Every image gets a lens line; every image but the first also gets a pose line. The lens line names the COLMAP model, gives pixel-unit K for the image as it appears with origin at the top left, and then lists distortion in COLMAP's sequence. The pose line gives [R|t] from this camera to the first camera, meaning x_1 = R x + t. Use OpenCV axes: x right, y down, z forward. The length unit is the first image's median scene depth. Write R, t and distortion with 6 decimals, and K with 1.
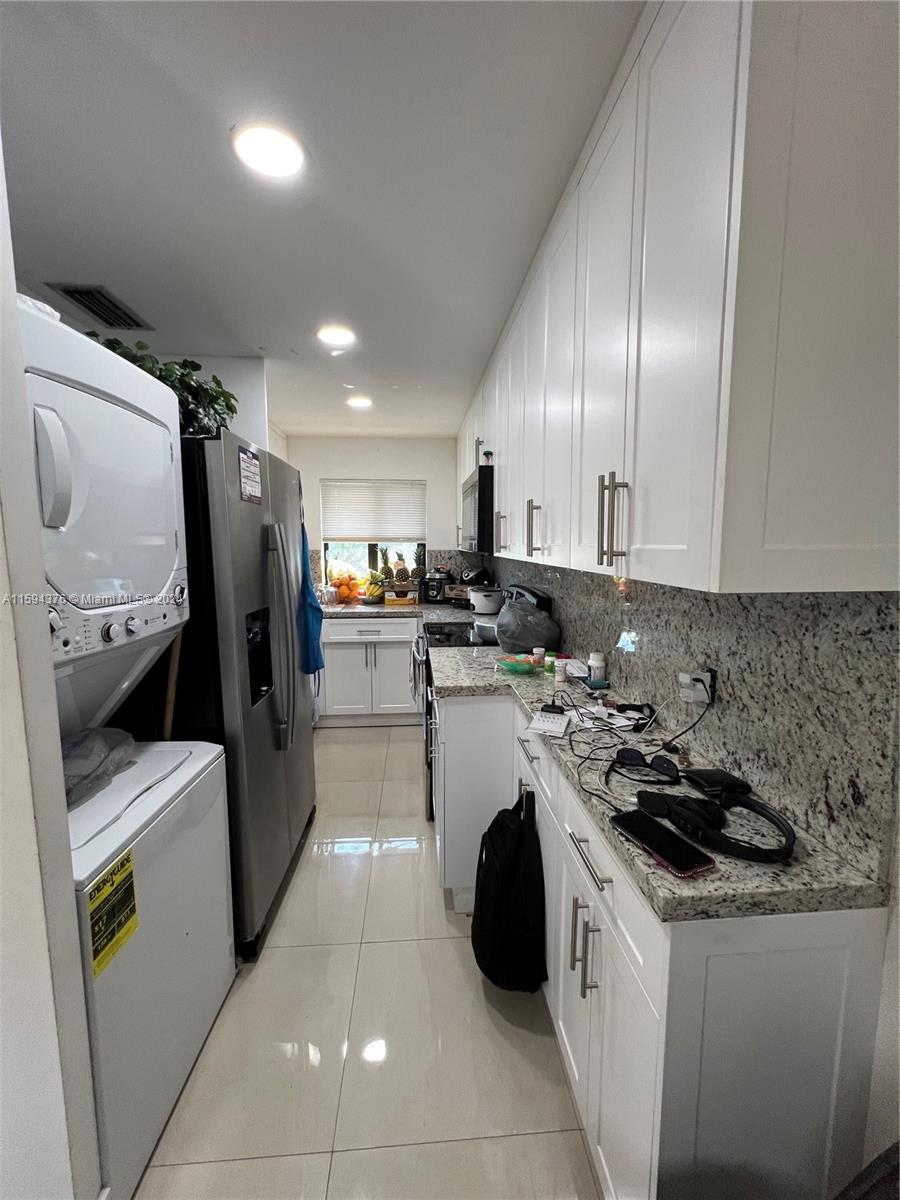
lens RADIAL K [[479.5, 0, 449.6], [0, 479.5, 598.3], [0, 0, 1]] dist [-0.011439, 0.000046]
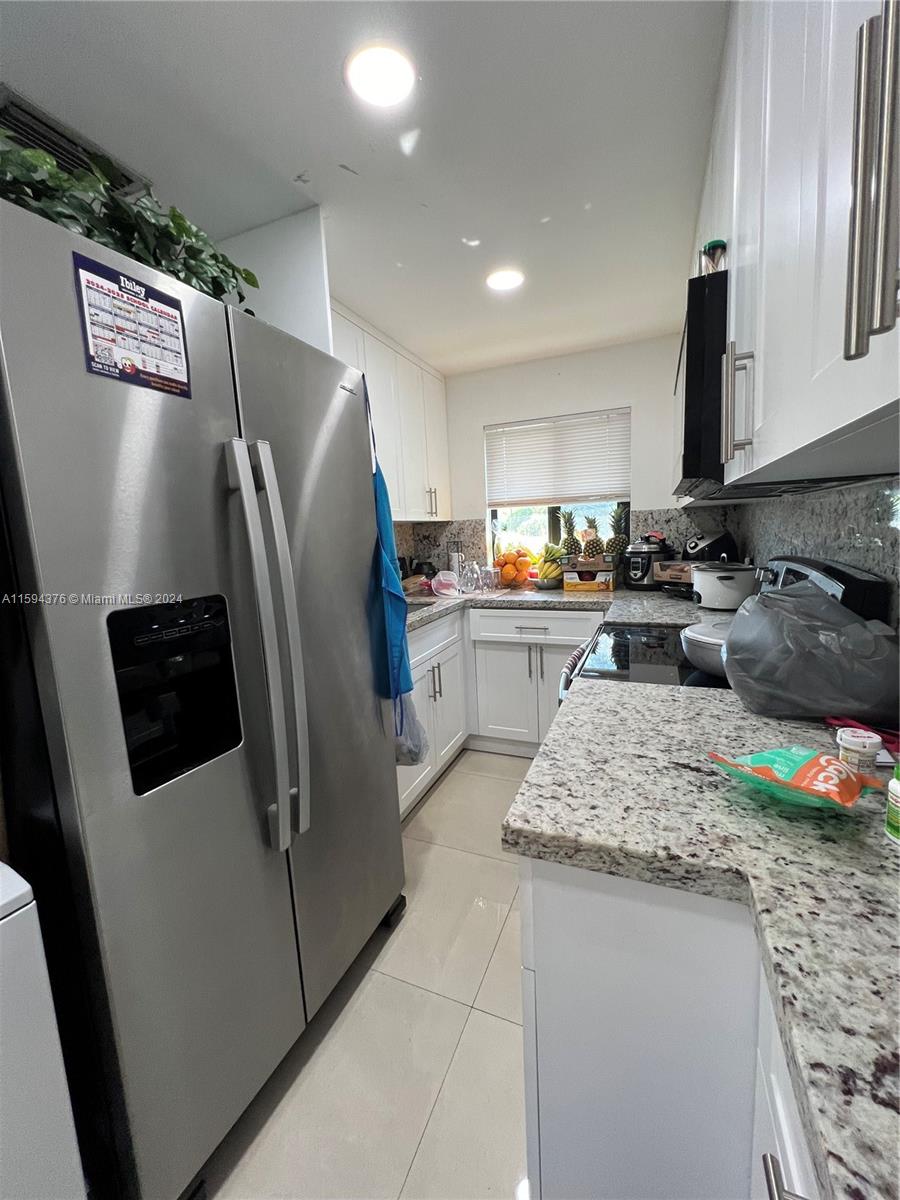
lens RADIAL K [[479.5, 0, 451.0], [0, 479.5, 598.1], [0, 0, 1]] dist [-0.011439, 0.000046]
pose [[0.887865, 0.022146, -0.459570, 0.043101], [-0.006545, 0.999348, 0.035512, 0.000341], [0.460057, -0.028522, 0.887431, 0.295337]]
